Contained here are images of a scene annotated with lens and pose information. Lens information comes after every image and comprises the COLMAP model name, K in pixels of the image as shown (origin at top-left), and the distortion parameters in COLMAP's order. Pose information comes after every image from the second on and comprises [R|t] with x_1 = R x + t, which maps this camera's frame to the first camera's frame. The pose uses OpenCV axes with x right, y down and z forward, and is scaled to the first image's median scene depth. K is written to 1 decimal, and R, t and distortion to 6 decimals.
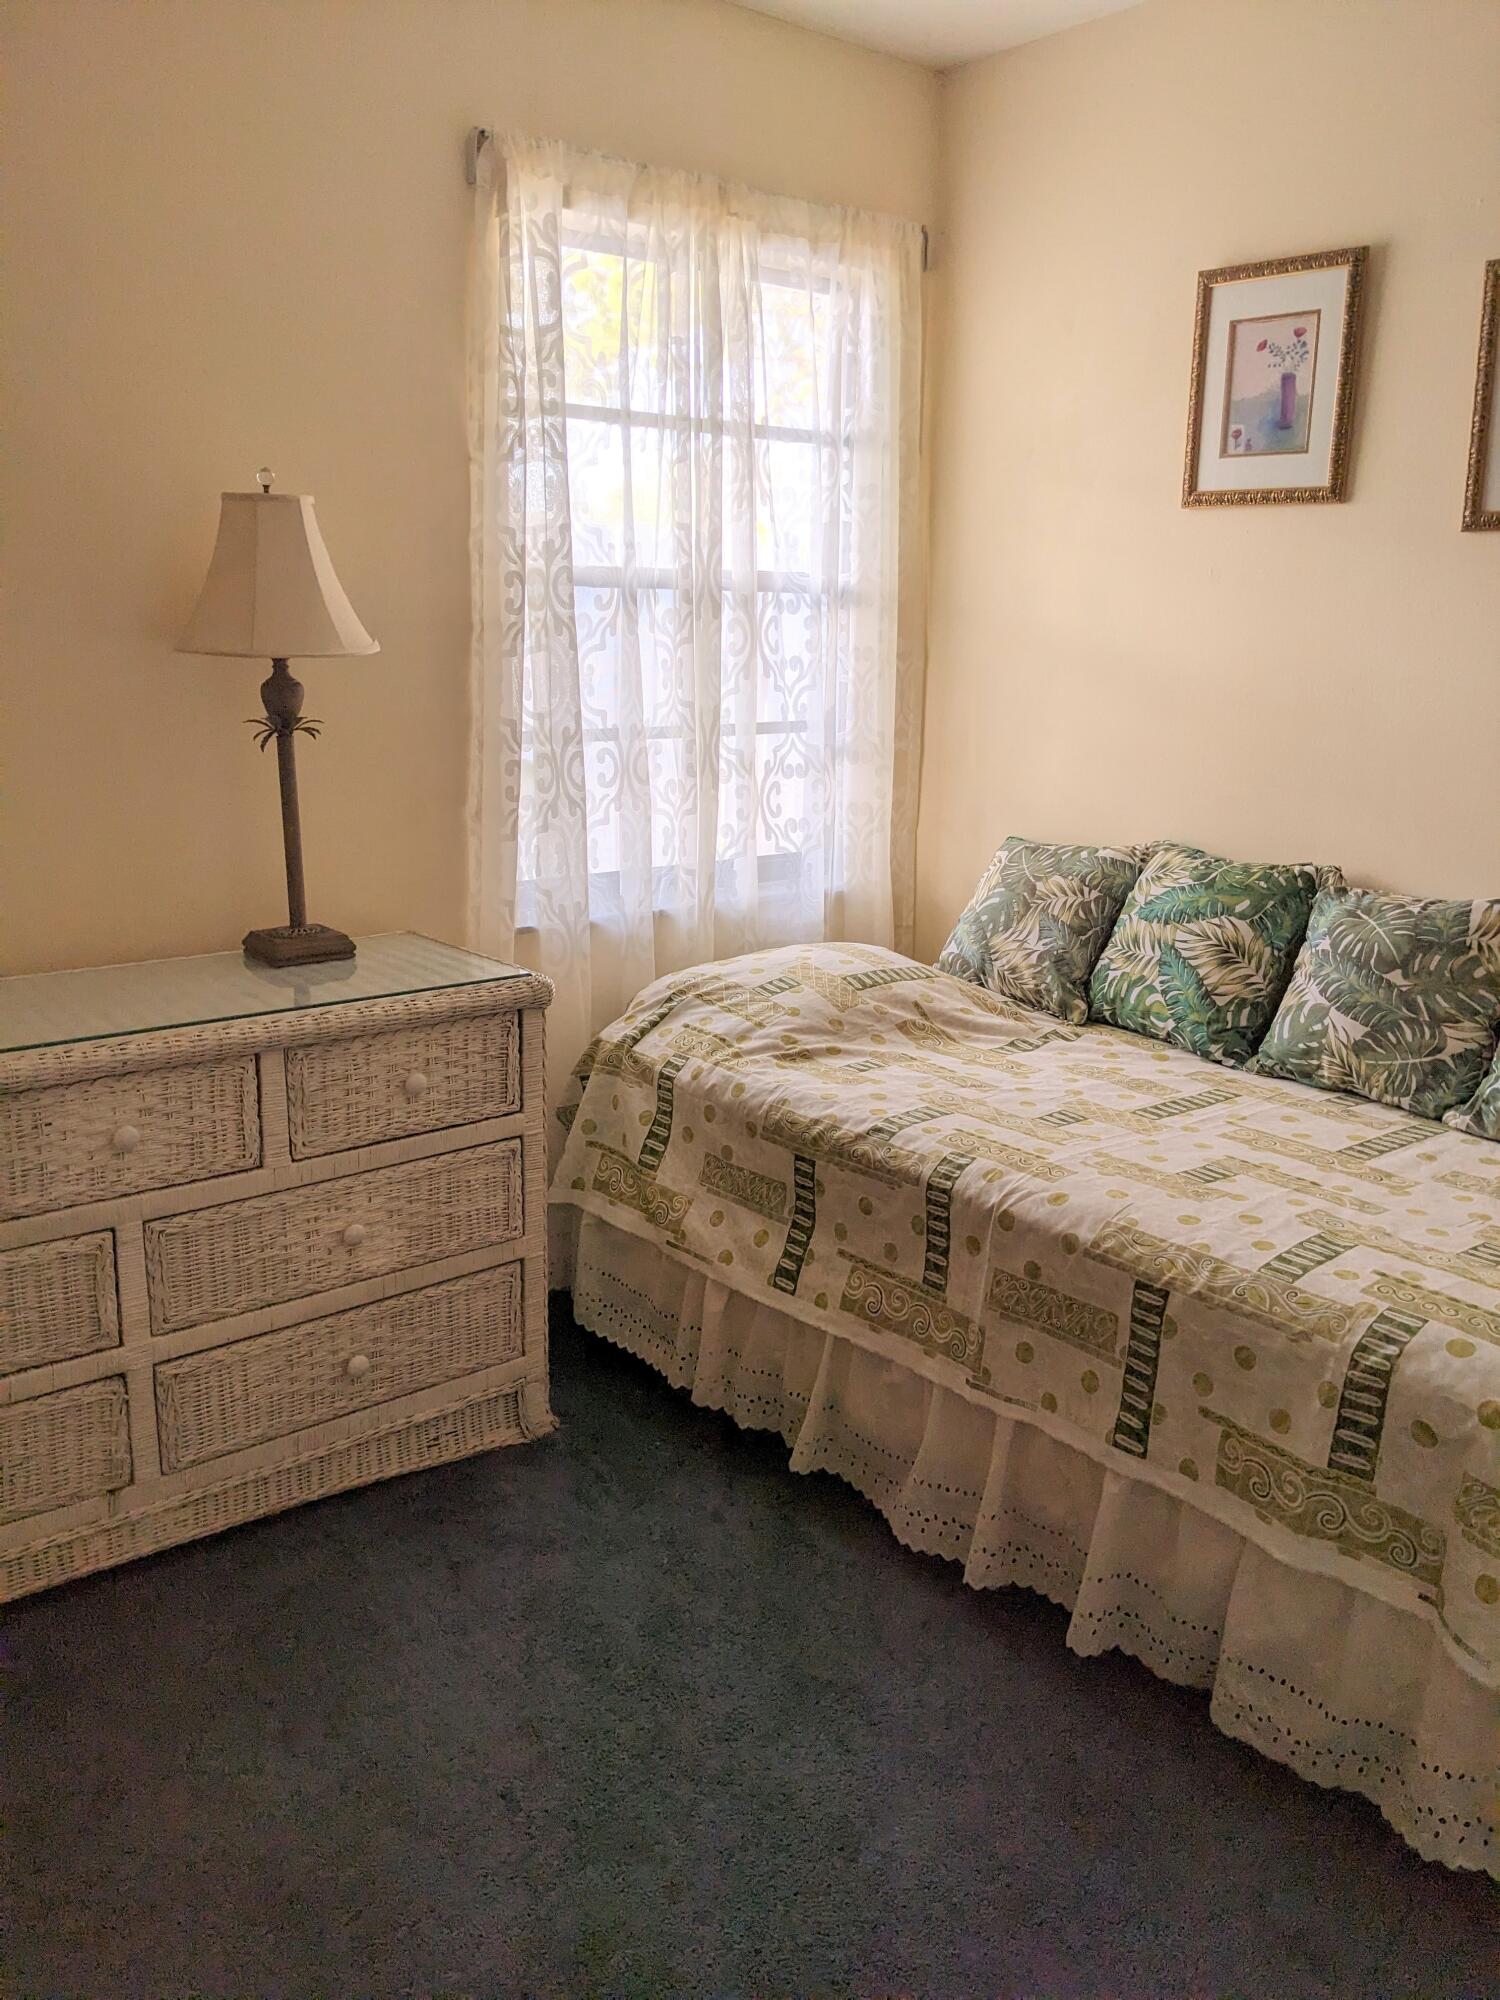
lens RADIAL K [[1582.5, 0, 750.0], [0, 1582.5, 1000.0], [0, 0, 1]] dist [0.037360, -0.073465]
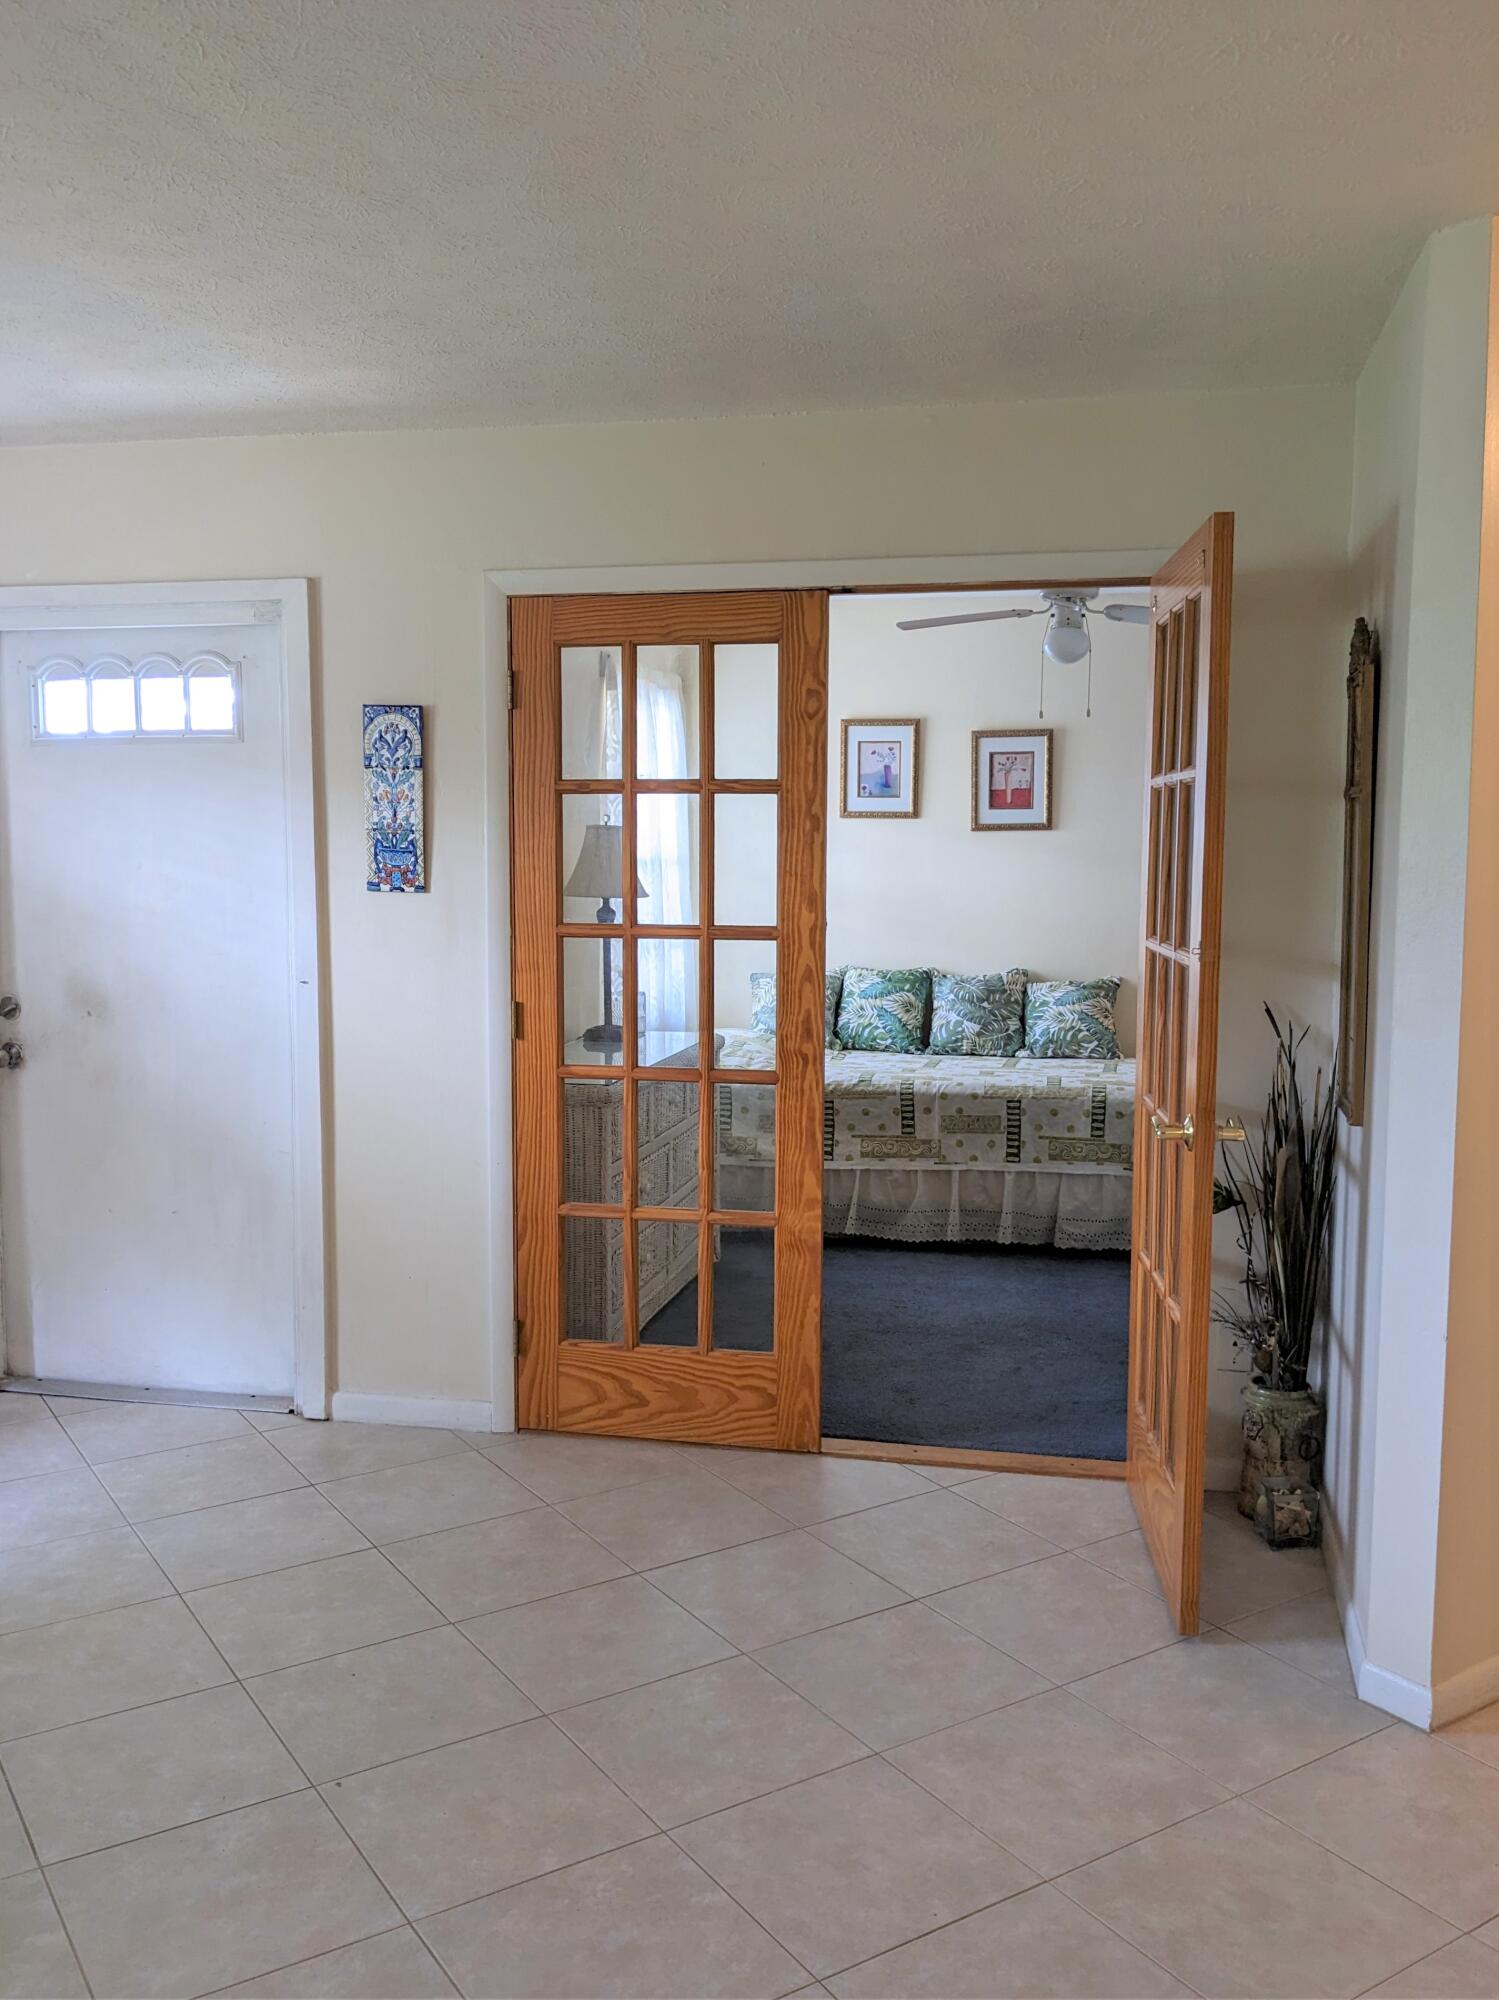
lens RADIAL K [[1571.7, 0, 760.4], [0, 1571.7, 1009.0], [0, 0, 1]] dist [0.030958, -0.075047]
pose [[0.794369, -0.086277, 0.601277, -1.443730], [0.162155, 0.984060, -0.073025, 0.122388], [-0.585392, 0.155509, 0.795696, -0.809077]]
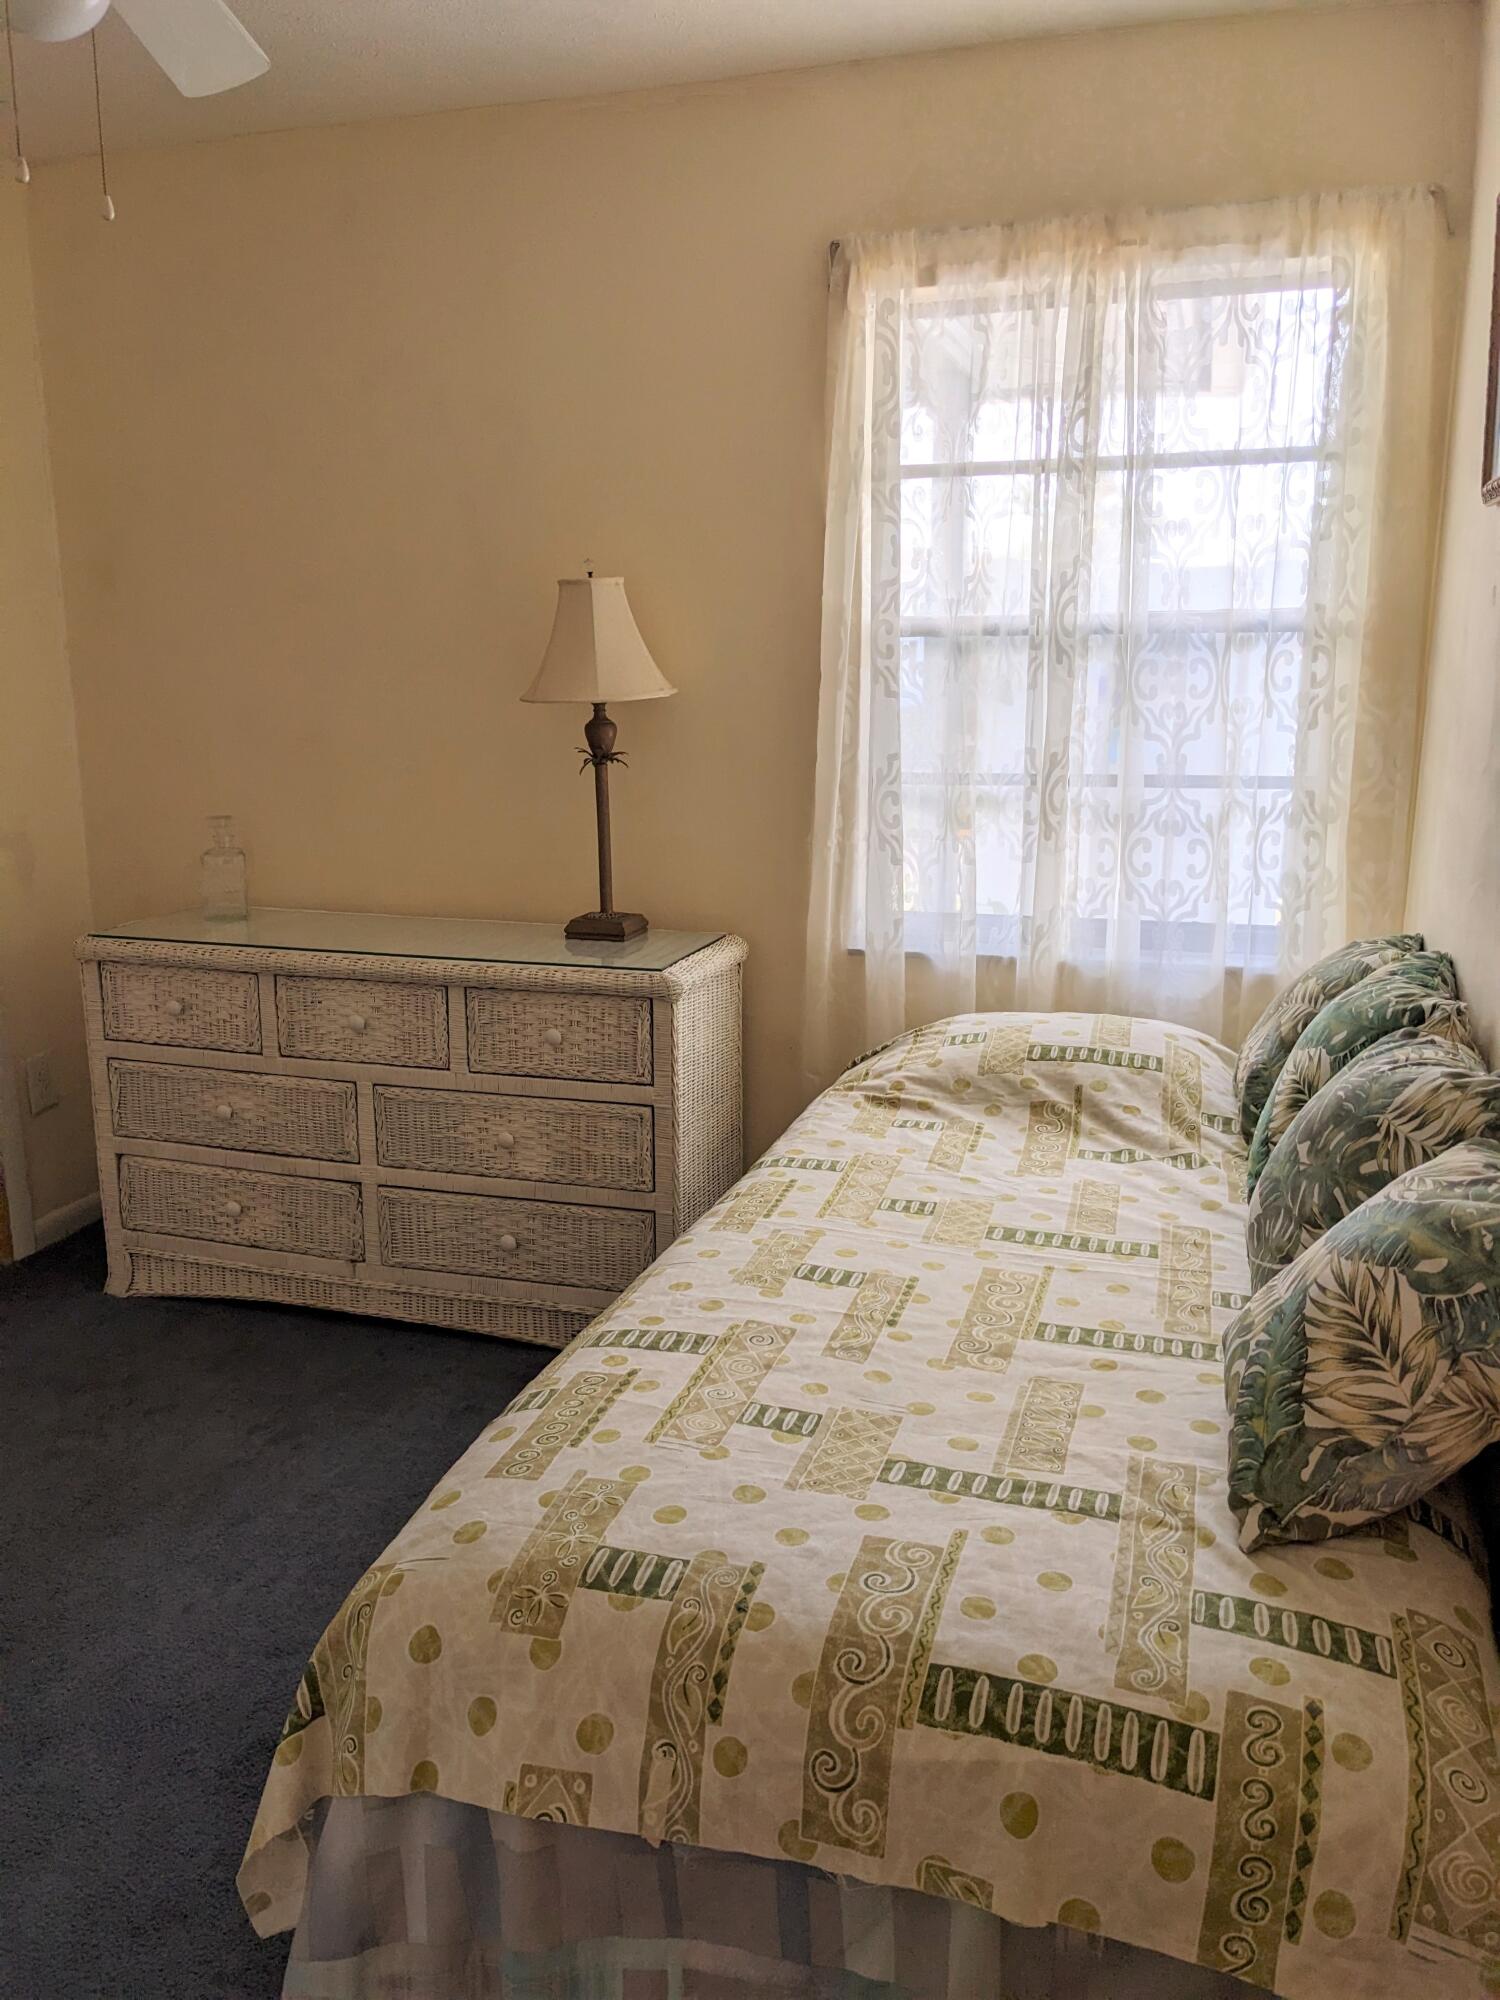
lens RADIAL K [[1574.9, 0, 693.8], [0, 1574.9, 996.9], [0, 0, 1]] dist [0.053128, -0.077165]
pose [[0.533334, 0.157437, -0.831124, 0.856523], [-0.183706, 0.980635, 0.067874, -0.081529], [0.825716, 0.116483, 0.551929, 0.376333]]
